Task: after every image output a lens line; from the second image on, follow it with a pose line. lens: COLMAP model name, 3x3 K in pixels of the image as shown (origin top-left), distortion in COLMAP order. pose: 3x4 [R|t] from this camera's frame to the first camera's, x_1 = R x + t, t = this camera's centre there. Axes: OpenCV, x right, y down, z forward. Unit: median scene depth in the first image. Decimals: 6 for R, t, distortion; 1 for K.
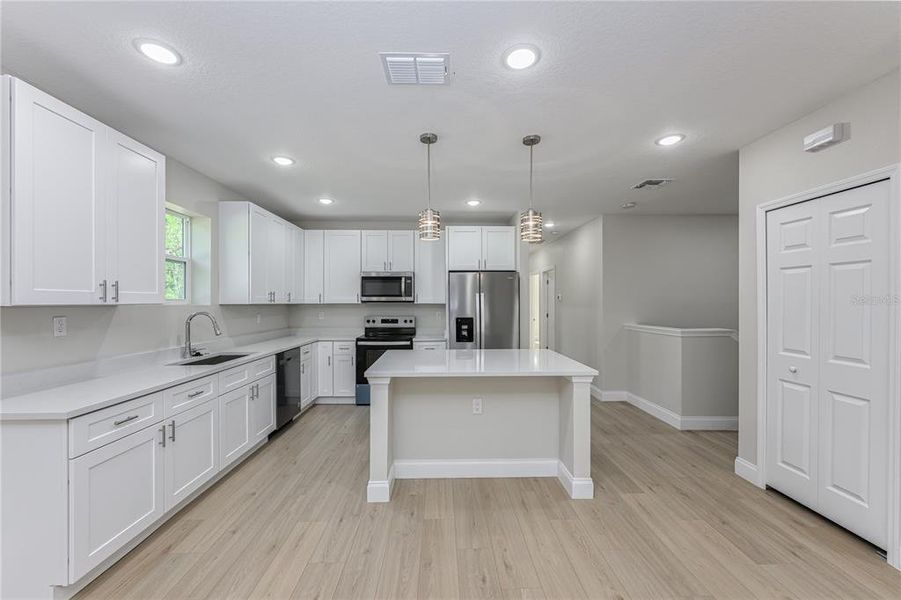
lens RADIAL K [[355.6, 0, 445.5], [0, 355.6, 302.0], [0, 0, 1]] dist [0.000661, 0.000071]
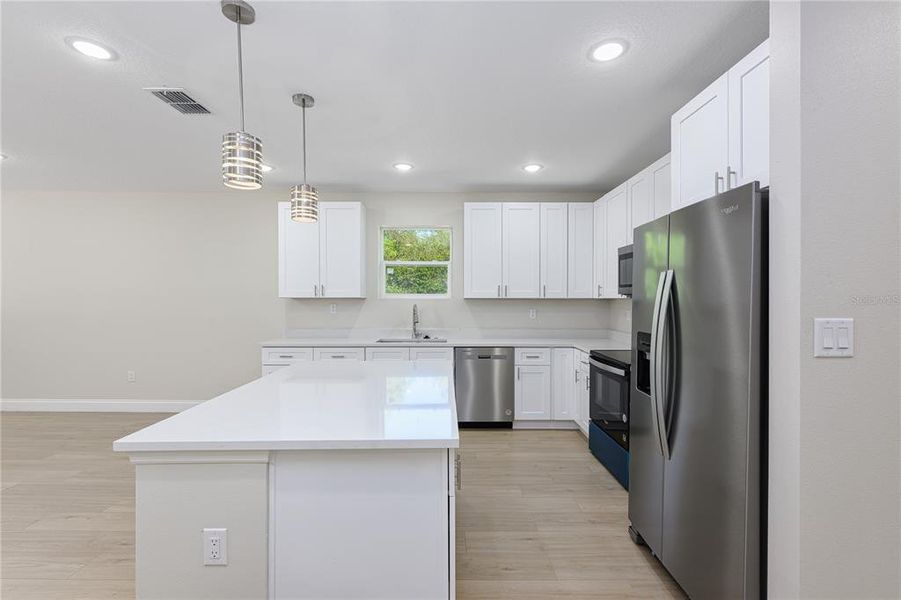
lens RADIAL K [[394.1, 0, 447.7], [0, 394.1, 300.4], [0, 0, 1]] dist [-0.004434, -0.000900]
pose [[-0.016368, 0.005598, -0.999850, 0.466841], [0.001502, 0.999983, 0.005574, 0.004267], [0.999865, -0.001411, -0.016376, 0.714589]]
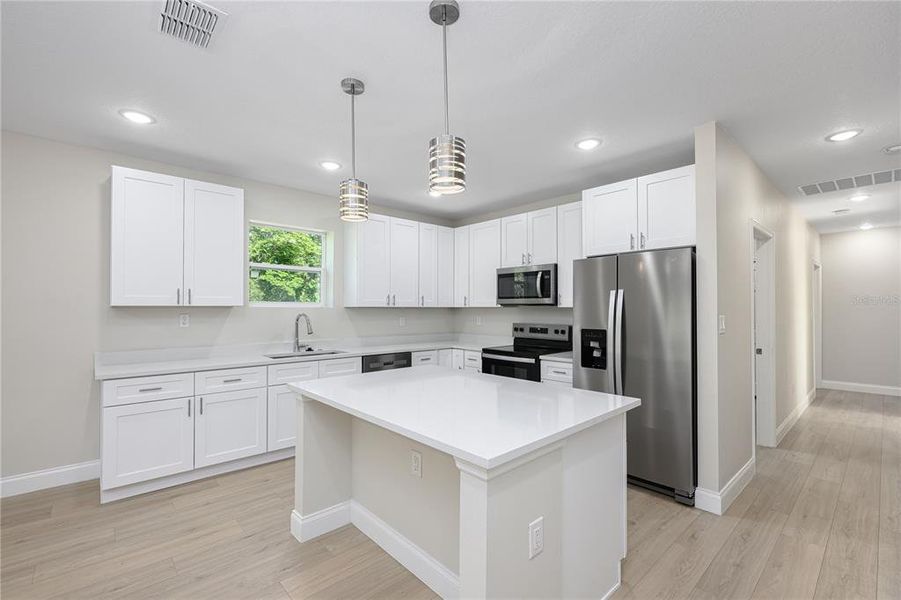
lens RADIAL K [[394.1, 0, 447.2], [0, 394.1, 300.8], [0, 0, 1]] dist [-0.004434, -0.000900]
pose [[0.655403, -0.009909, -0.755214, 0.375783], [-0.001325, 0.999897, -0.014270, 0.002806], [0.755278, 0.010353, 0.655322, 0.319227]]
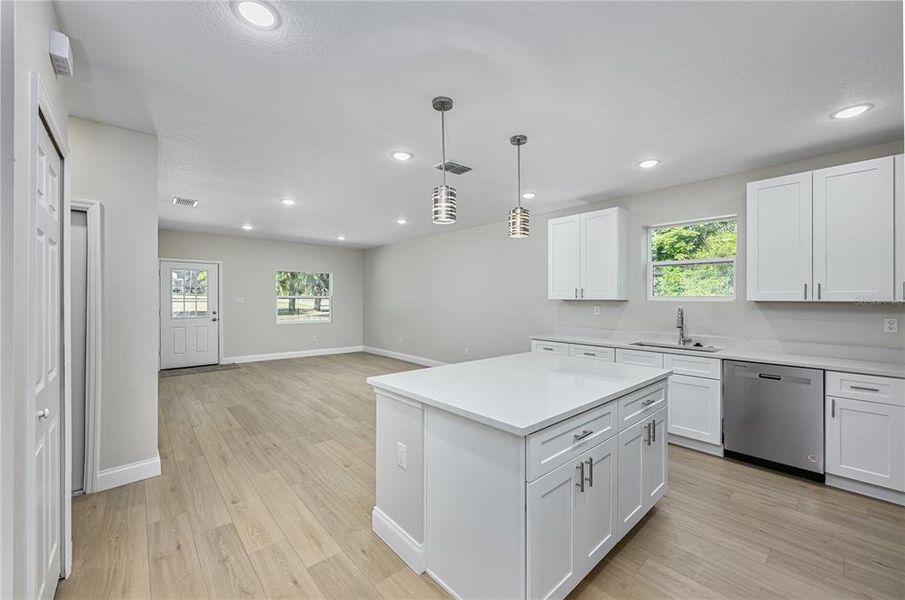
lens RADIAL K [[357.2, 0, 450.0], [0, 357.2, 300.0], [0, 0, 1]] dist [0.000661, 0.000071]
pose [[-0.761230, -0.003422, -0.648473, 0.414831], [-0.003961, 0.999992, -0.000628, 0.005004], [0.648470, 0.002090, -0.761238, 0.879650]]
